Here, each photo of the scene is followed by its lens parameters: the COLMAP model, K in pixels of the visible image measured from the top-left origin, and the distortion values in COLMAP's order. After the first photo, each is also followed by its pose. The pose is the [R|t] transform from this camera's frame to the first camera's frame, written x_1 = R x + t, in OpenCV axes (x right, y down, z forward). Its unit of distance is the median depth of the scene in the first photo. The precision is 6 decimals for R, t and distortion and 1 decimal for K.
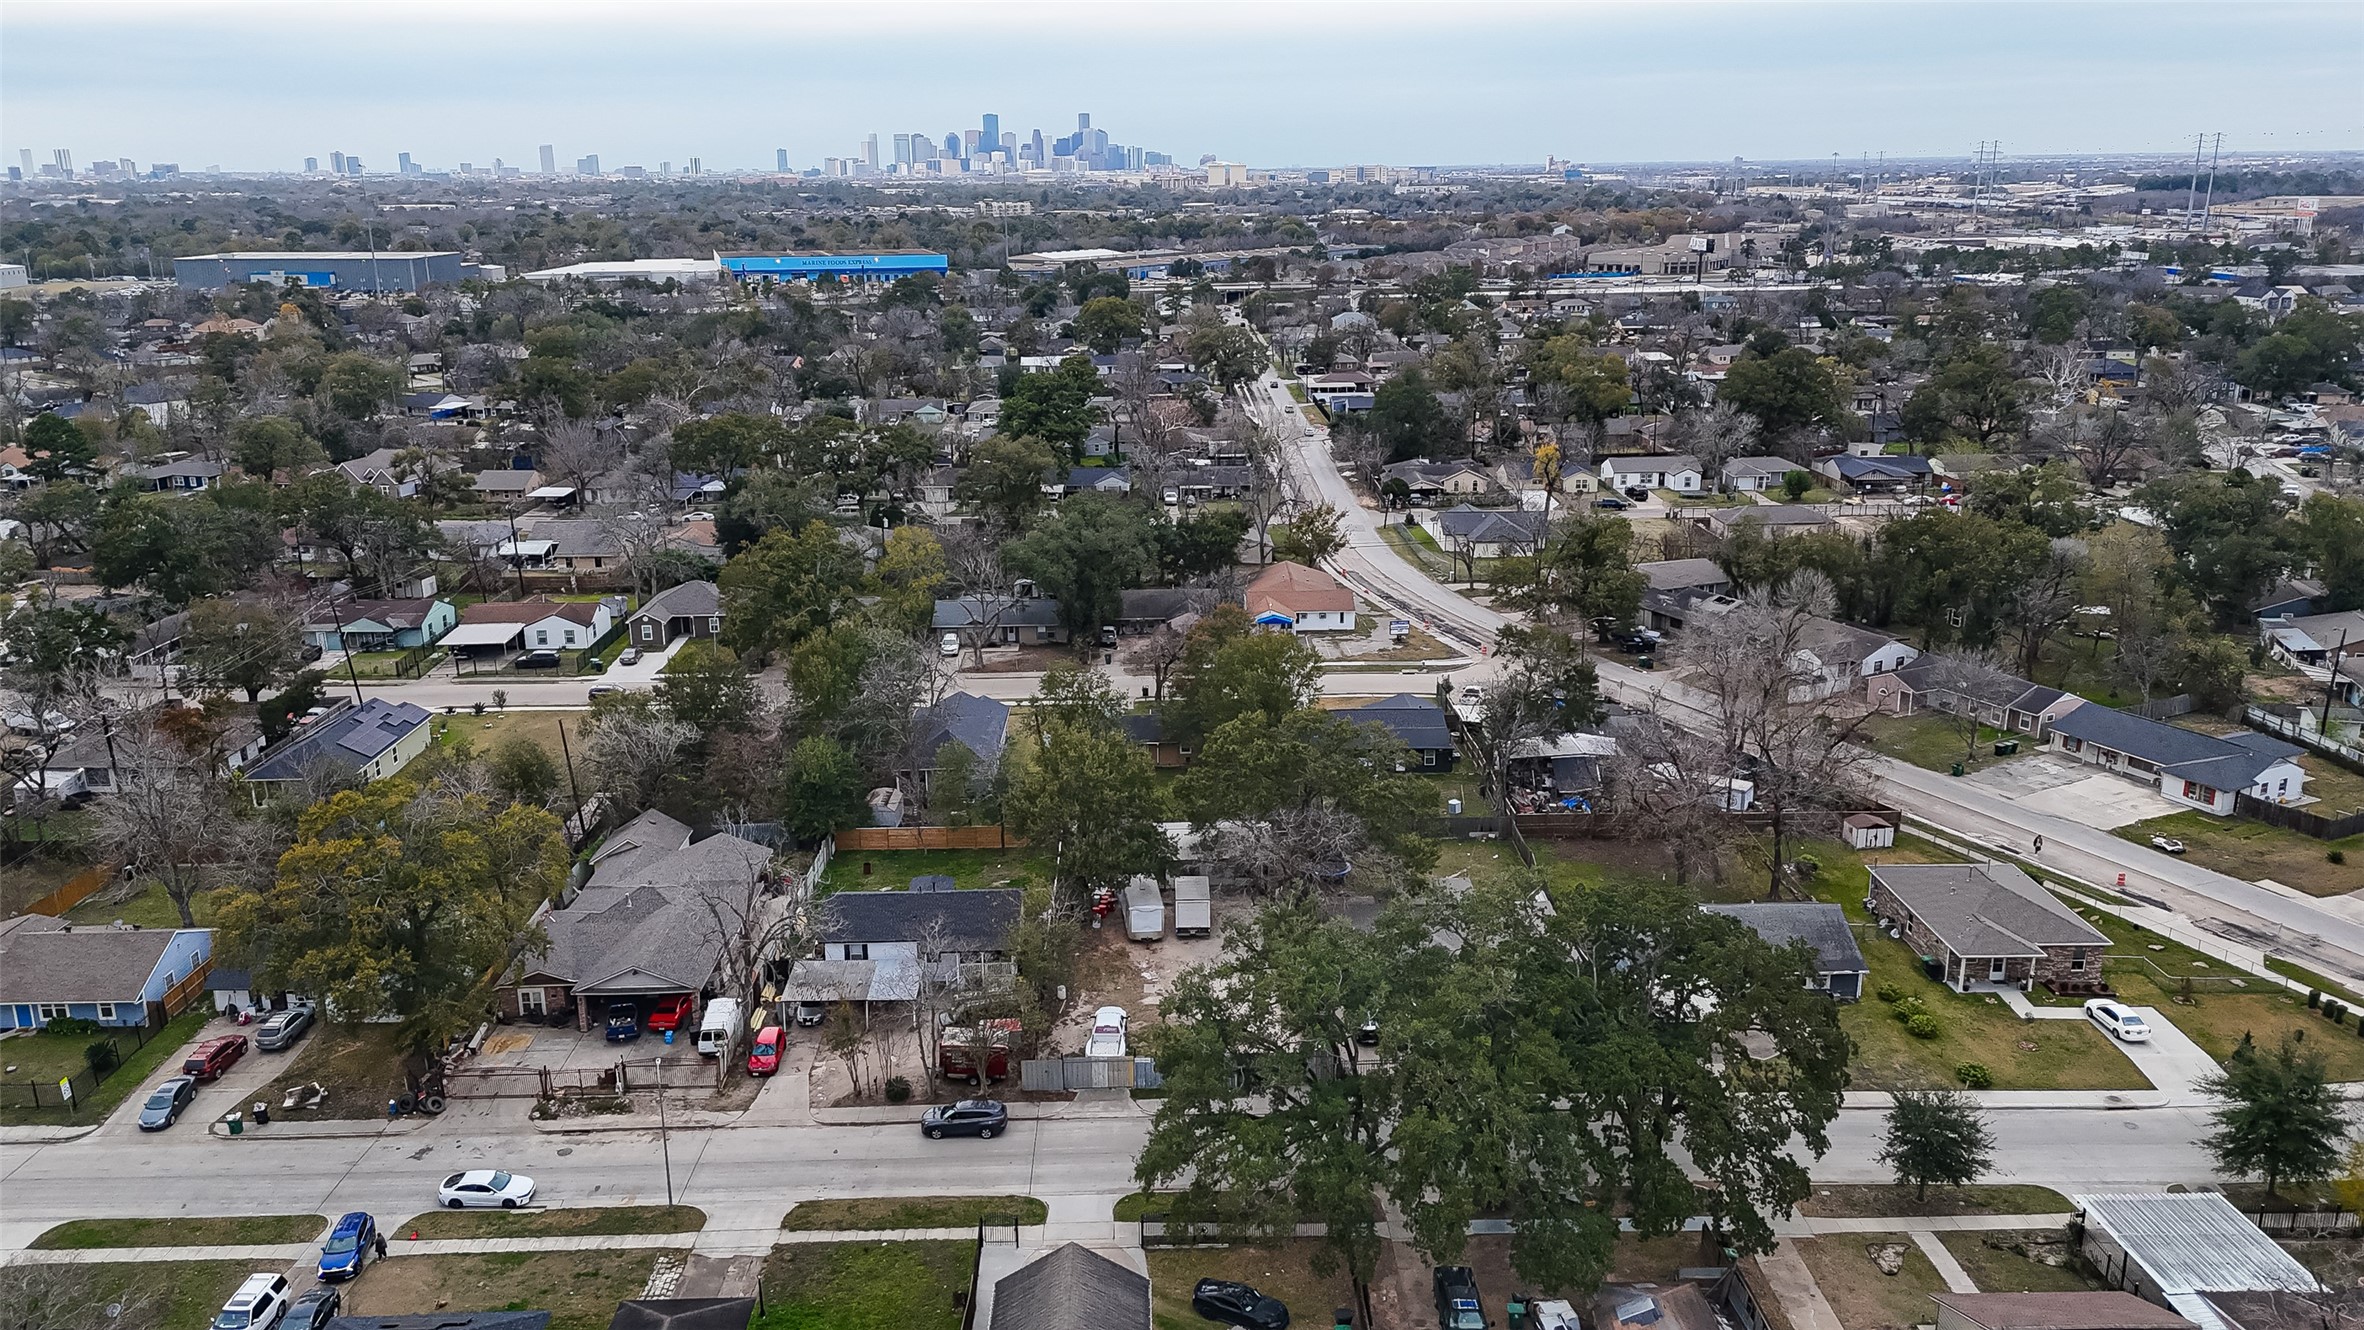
lens RADIAL K [[1725.6, 0, 1178.9], [0, 1725.6, 679.9], [0, 0, 1]] dist [0.090421, -0.089967]
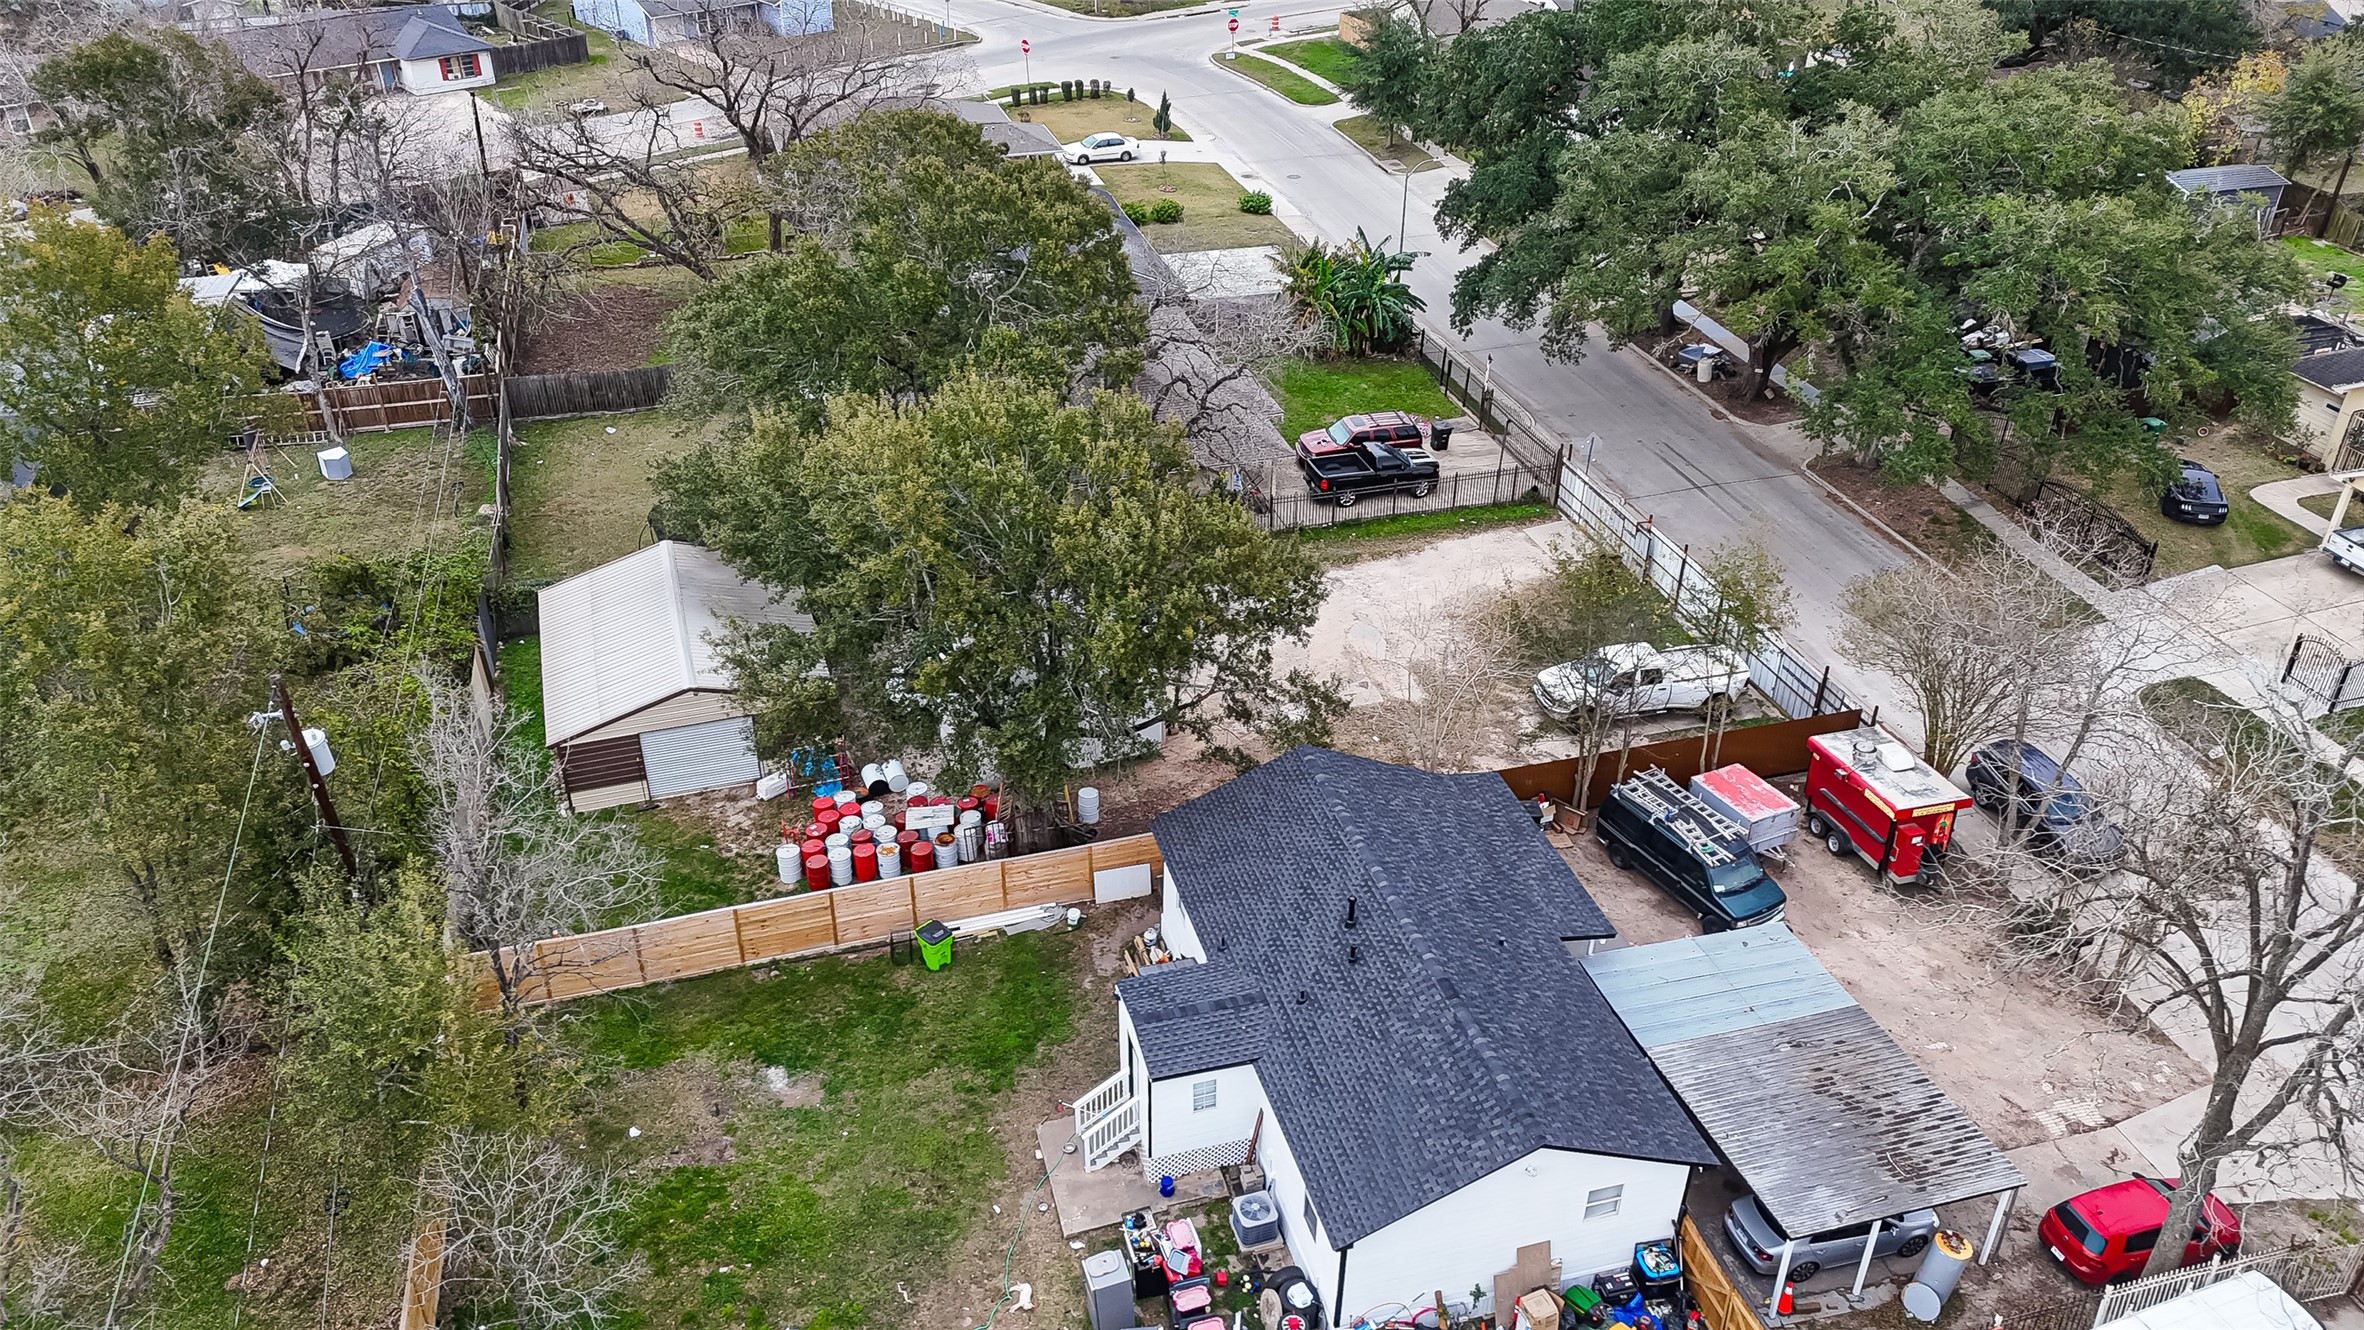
lens RADIAL K [[1752.5, 0, 1176.5], [0, 1752.5, 661.1], [0, 0, 1]] dist [0.097338, -0.090911]
pose [[-0.257351, -0.496394, 0.829074, -0.317440], [0.278920, 0.783296, 0.555564, -0.086429], [-0.925188, 0.374221, -0.063128, 0.870450]]
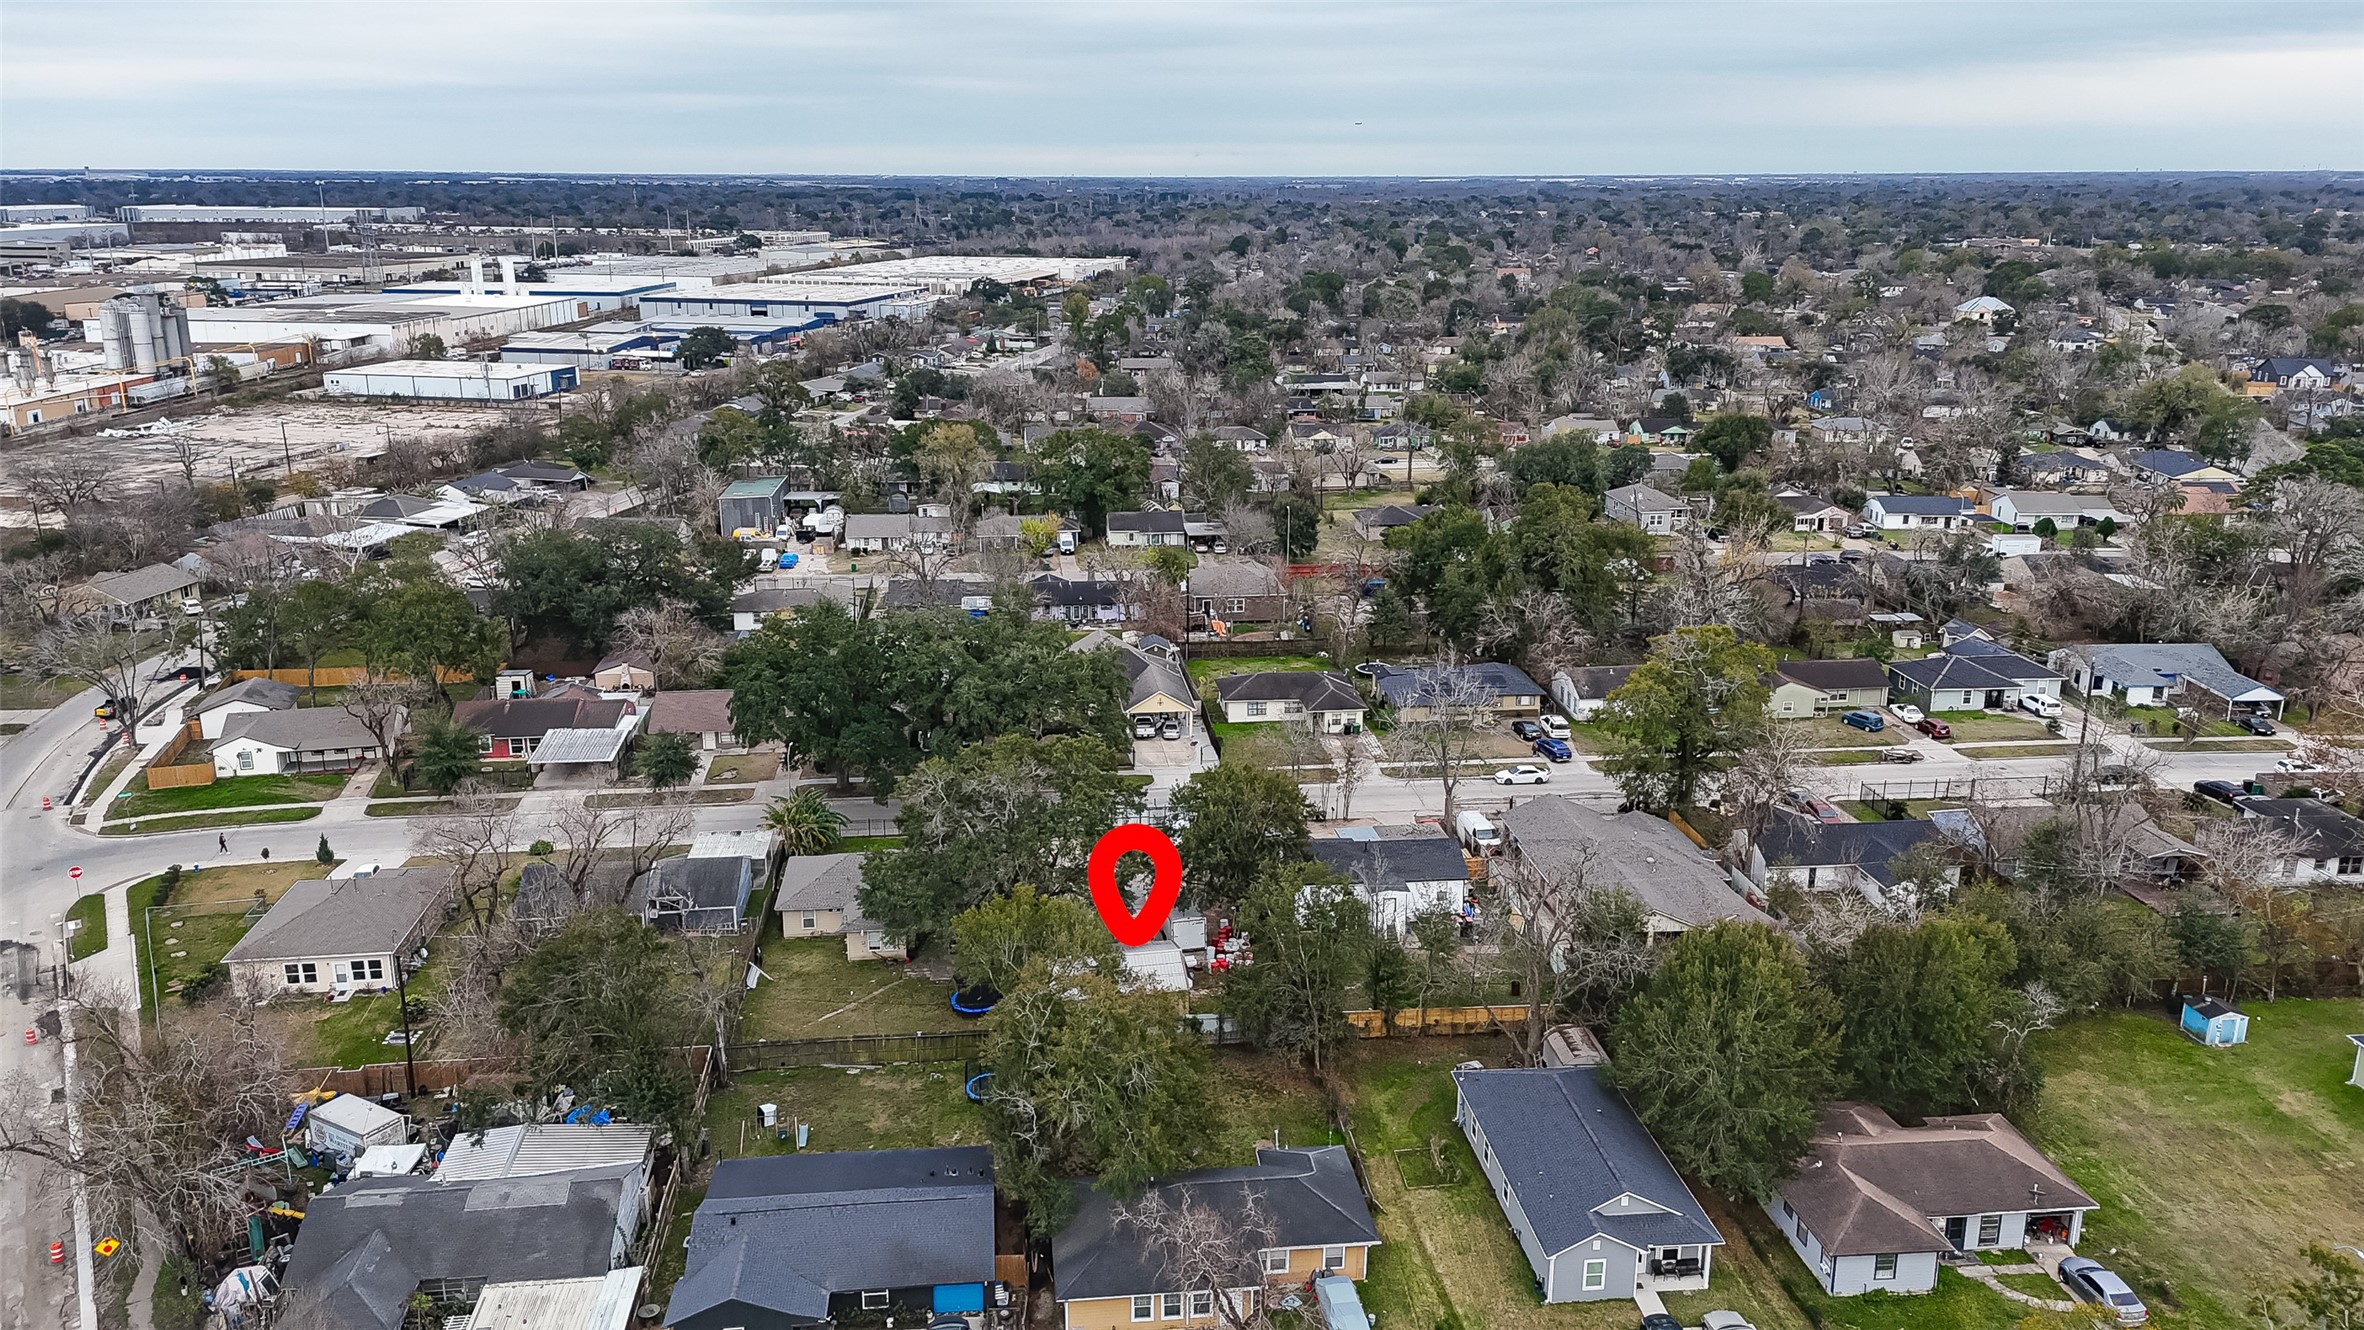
lens RADIAL K [[1725.6, 0, 1178.9], [0, 1725.6, 679.9], [0, 0, 1]] dist [0.090421, -0.089967]
pose [[-0.995611, 0.033794, -0.087269, 0.056171], [-0.019049, 0.839820, 0.542530, -0.461830], [0.091625, 0.541812, -0.835491, 1.542769]]
